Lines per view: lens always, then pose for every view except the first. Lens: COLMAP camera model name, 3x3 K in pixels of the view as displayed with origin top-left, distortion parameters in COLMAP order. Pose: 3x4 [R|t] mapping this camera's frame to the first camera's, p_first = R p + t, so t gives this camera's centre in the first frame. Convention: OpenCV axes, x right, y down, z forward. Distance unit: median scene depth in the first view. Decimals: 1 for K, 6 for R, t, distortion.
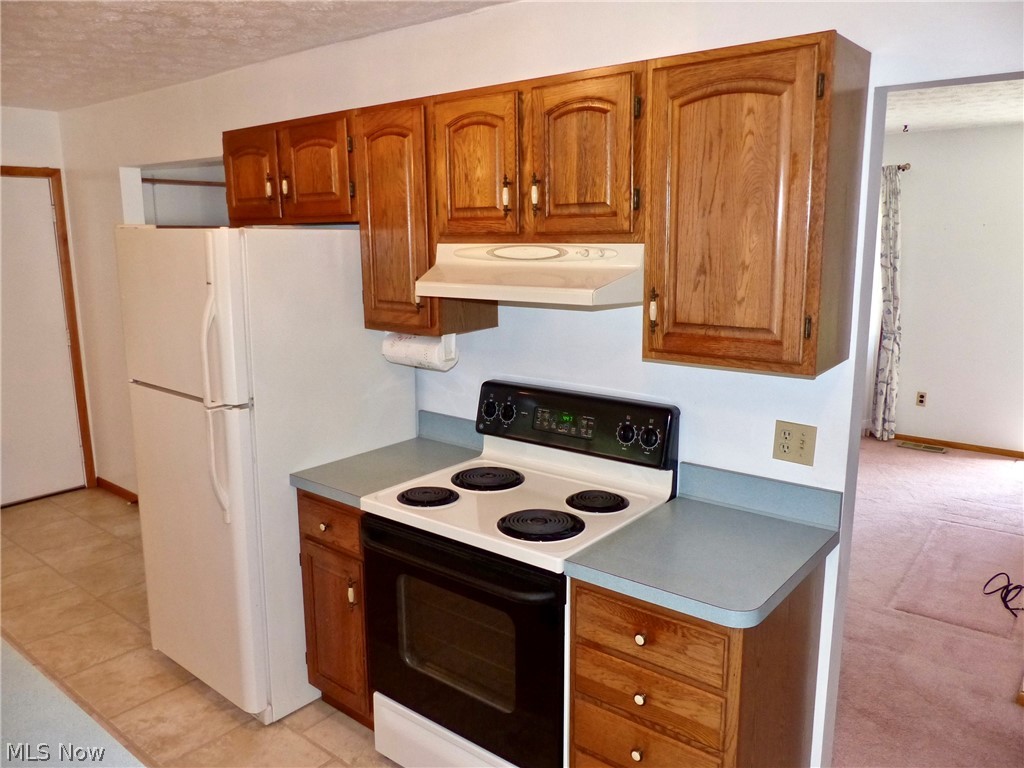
lens RADIAL K [[769.7, 0, 512.0], [0, 769.7, 384.0], [0, 0, 1]] dist [-0.022603, -0.000177]
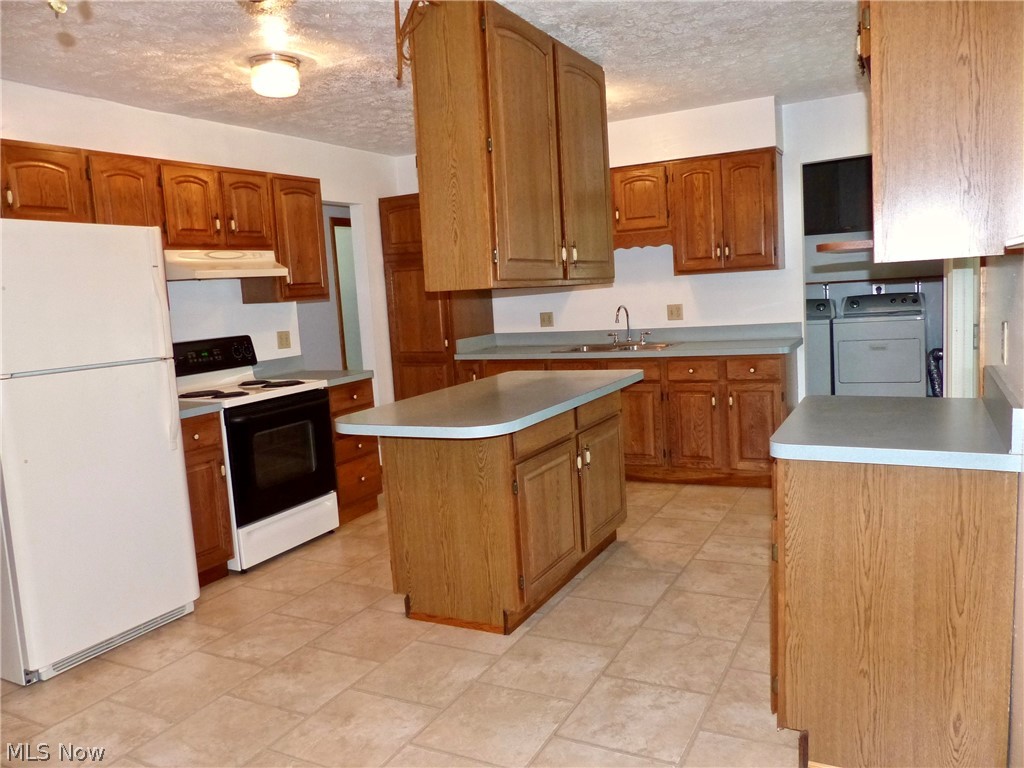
lens RADIAL K [[769.7, 0, 512.0], [0, 769.7, 384.0], [0, 0, 1]] dist [-0.022603, -0.000177]
pose [[-0.182144, -0.106928, 0.977440, -2.050556], [0.248595, 0.956766, 0.150992, 0.023924], [-0.951327, 0.270489, -0.147688, 0.718562]]
